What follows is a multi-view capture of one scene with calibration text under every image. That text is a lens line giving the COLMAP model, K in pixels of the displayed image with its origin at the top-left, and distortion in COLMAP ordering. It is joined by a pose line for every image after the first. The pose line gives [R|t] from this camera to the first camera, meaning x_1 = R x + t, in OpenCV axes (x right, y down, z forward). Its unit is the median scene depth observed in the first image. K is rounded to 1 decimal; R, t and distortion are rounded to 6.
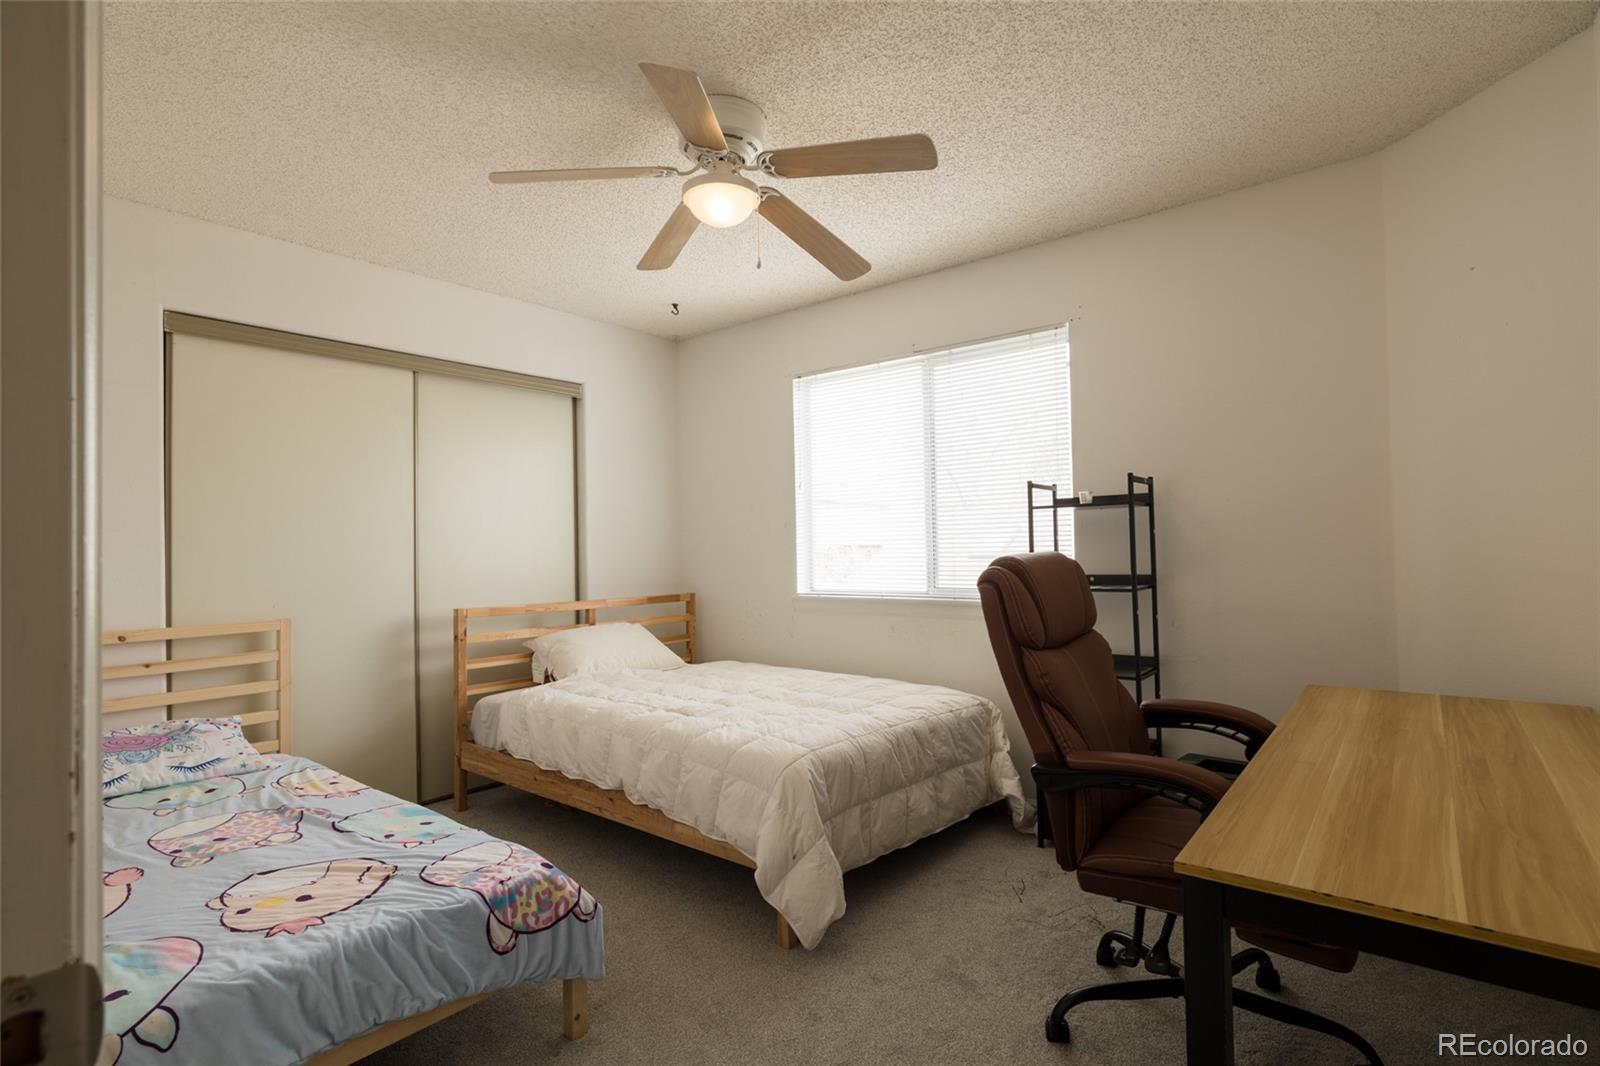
lens RADIAL K [[754.2, 0, 810.5], [0, 754.2, 536.6], [0, 0, 1]] dist [0.002662, 0.000732]
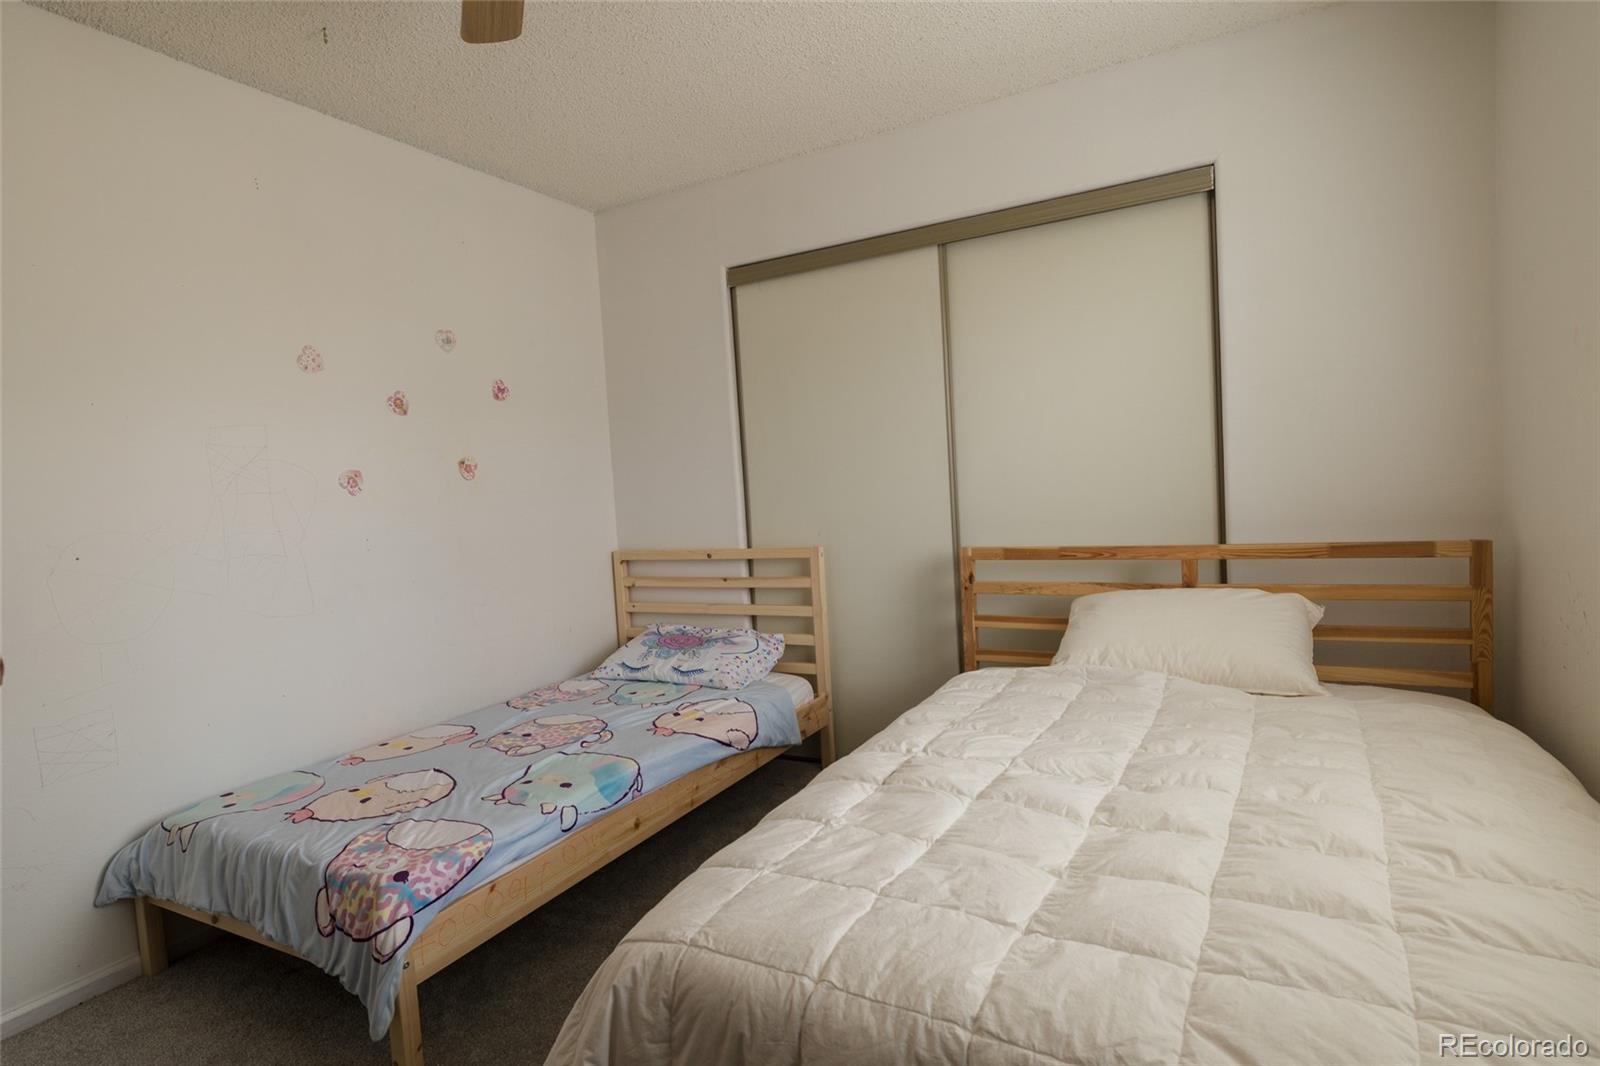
lens RADIAL K [[847.4, 0, 804.7], [0, 847.4, 529.1], [0, 0, 1]] dist [-0.003520, -0.000356]
pose [[0.176930, 0.058372, -0.982491, 0.430711], [0.073753, 0.994647, 0.072375, 0.004077], [0.981456, -0.085267, 0.171678, 0.863423]]
